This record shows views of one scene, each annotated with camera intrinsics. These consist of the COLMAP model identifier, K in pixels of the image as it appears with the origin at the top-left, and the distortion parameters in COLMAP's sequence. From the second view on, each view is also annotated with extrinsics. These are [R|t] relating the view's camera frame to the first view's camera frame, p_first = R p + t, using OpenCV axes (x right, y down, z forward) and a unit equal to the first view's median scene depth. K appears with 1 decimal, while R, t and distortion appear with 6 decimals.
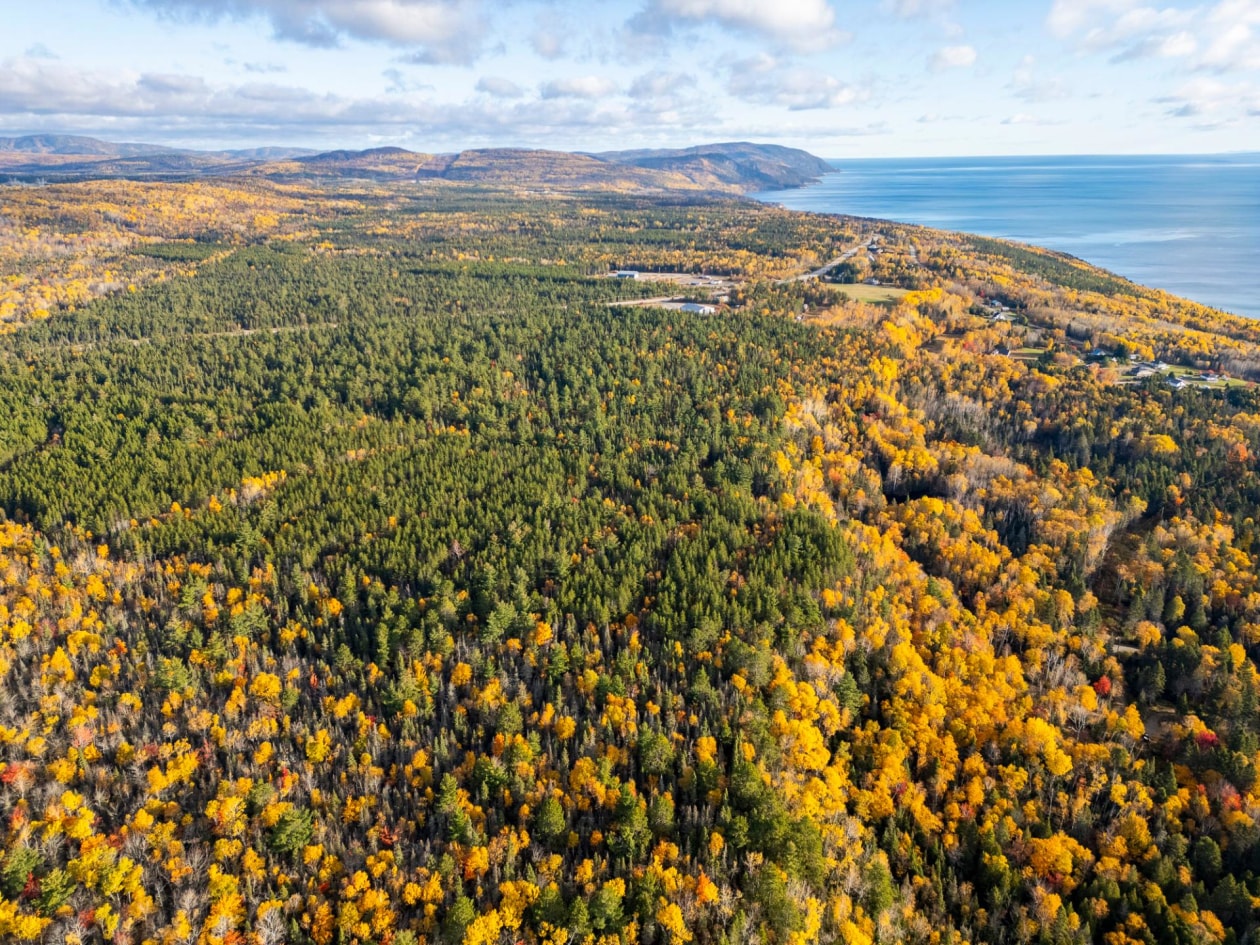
lens RADIAL K [[873.3, 0, 630.0], [0, 873.3, 472.5], [0, 0, 1]] dist [0.096836, -0.097836]
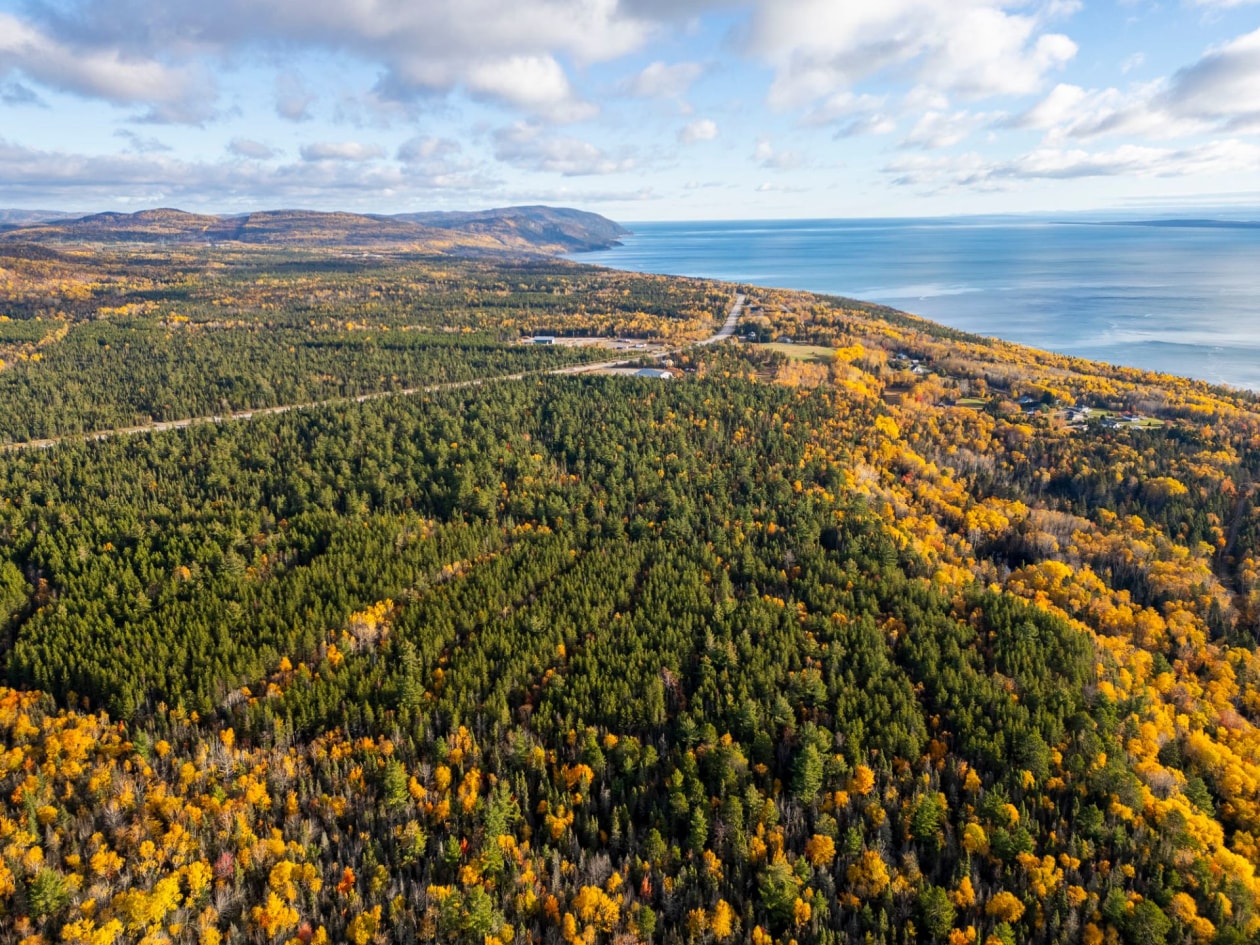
lens RADIAL K [[873.3, 0, 630.0], [0, 873.3, 472.5], [0, 0, 1]] dist [0.096836, -0.097836]
pose [[0.973885, -0.066878, 0.216970, -0.149636], [0.080475, 0.995269, -0.054442, -0.024826], [-0.212303, 0.070481, 0.974659, 0.063409]]
